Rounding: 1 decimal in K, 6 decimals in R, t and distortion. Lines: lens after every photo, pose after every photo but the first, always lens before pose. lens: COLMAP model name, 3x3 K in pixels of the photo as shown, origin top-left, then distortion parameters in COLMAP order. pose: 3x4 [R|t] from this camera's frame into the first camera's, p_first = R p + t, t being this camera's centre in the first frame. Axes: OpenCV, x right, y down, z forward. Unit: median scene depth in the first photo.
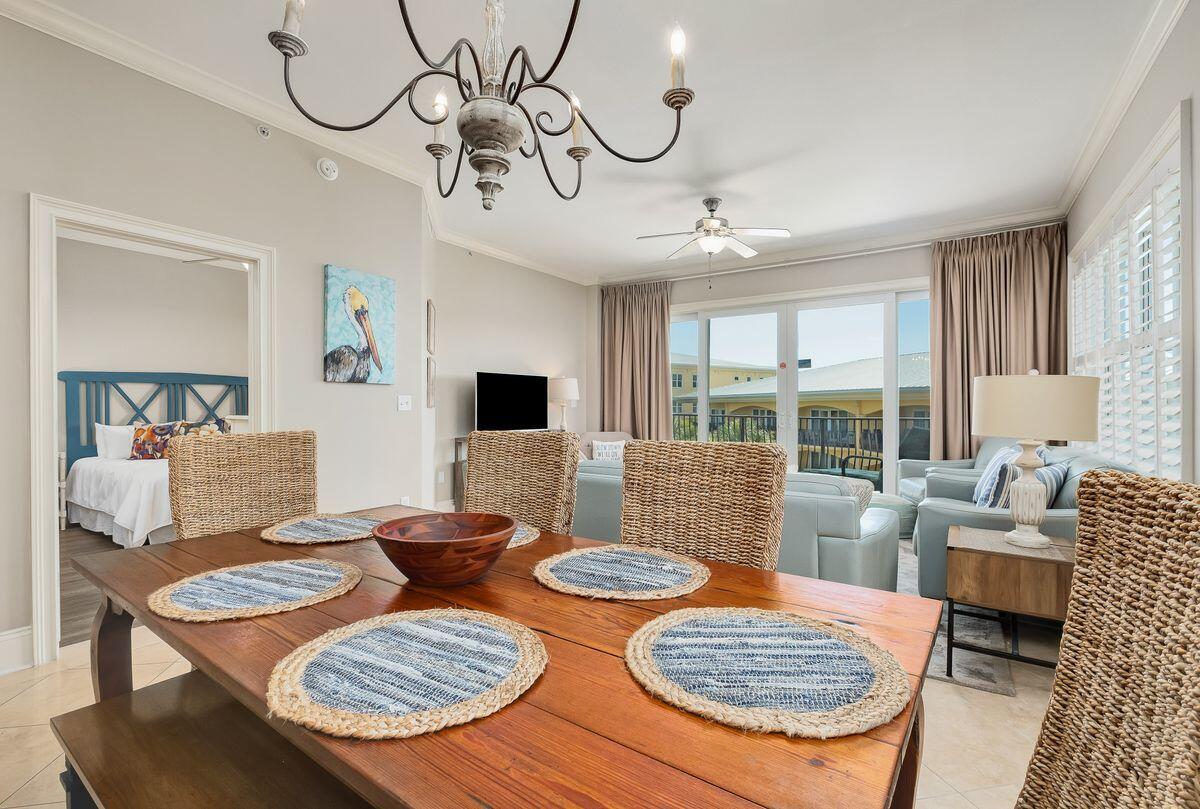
lens RADIAL K [[544.1, 0, 598.7], [0, 544.1, 405.8], [0, 0, 1]] dist [-0.001388, -0.000109]
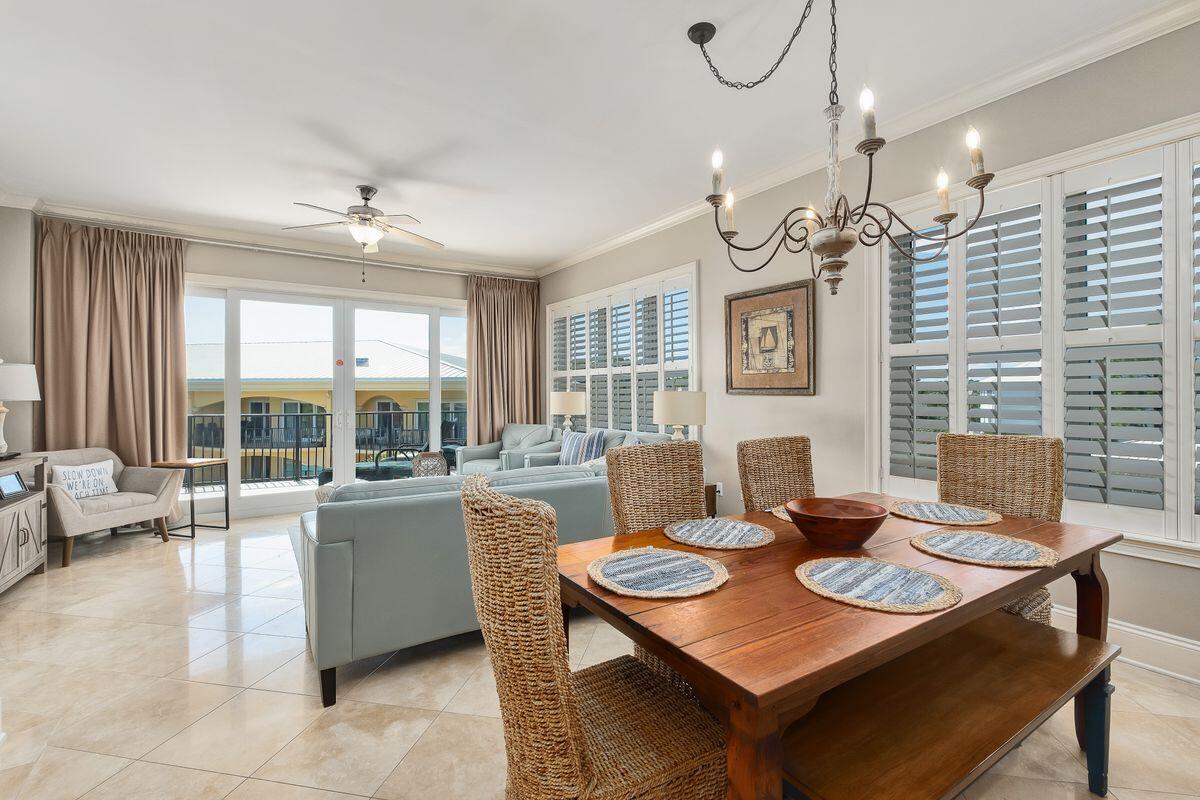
lens RADIAL K [[530.5, 0, 597.0], [0, 530.5, 398.0], [0, 0, 1]] dist [-0.000447, 0.000836]
pose [[0.390555, -0.009680, 0.920529, -0.361852], [0.005059, 0.999952, 0.008369, -0.016201], [-0.920566, 0.001388, 0.390585, 0.207784]]
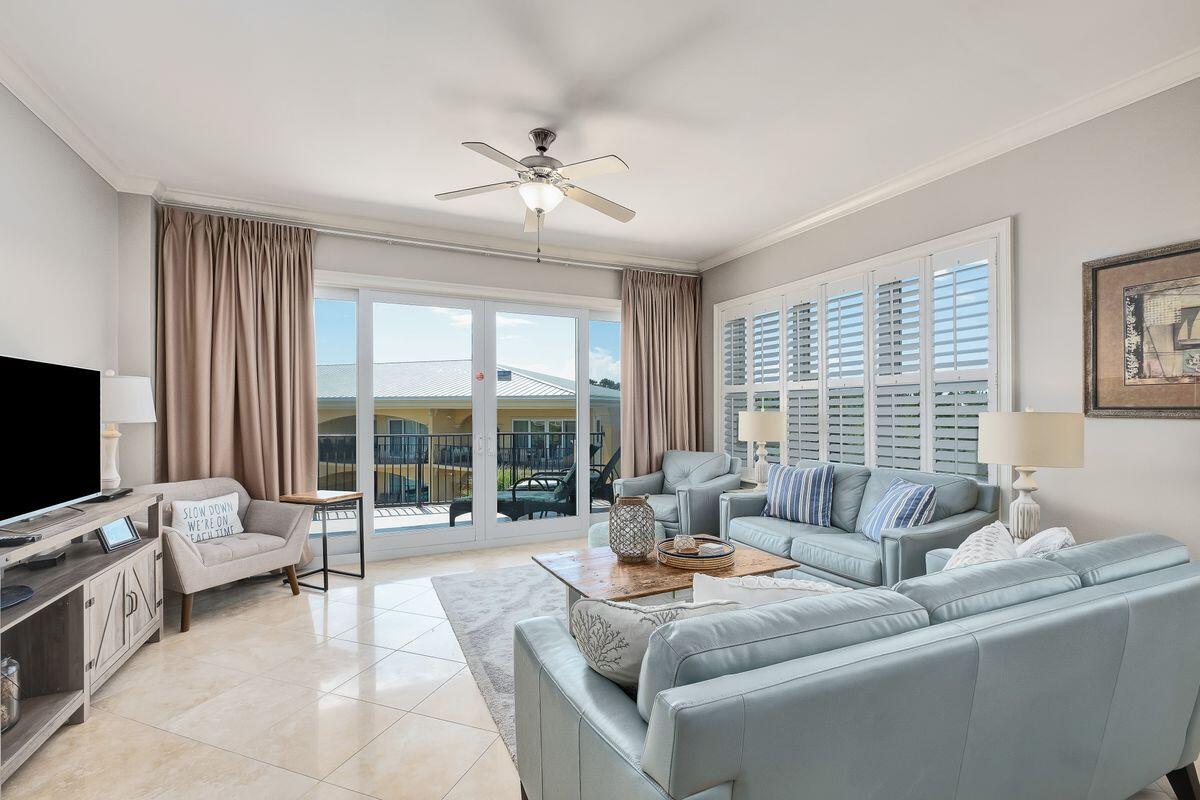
lens RADIAL K [[527.5, 0, 596.6], [0, 527.5, 423.2], [0, 0, 1]] dist [-0.002963, -0.000502]
pose [[0.525868, -0.018912, 0.850356, -0.245887], [0.002988, 0.999788, 0.020387, -0.019349], [-0.850561, -0.008180, 0.525813, 0.441542]]
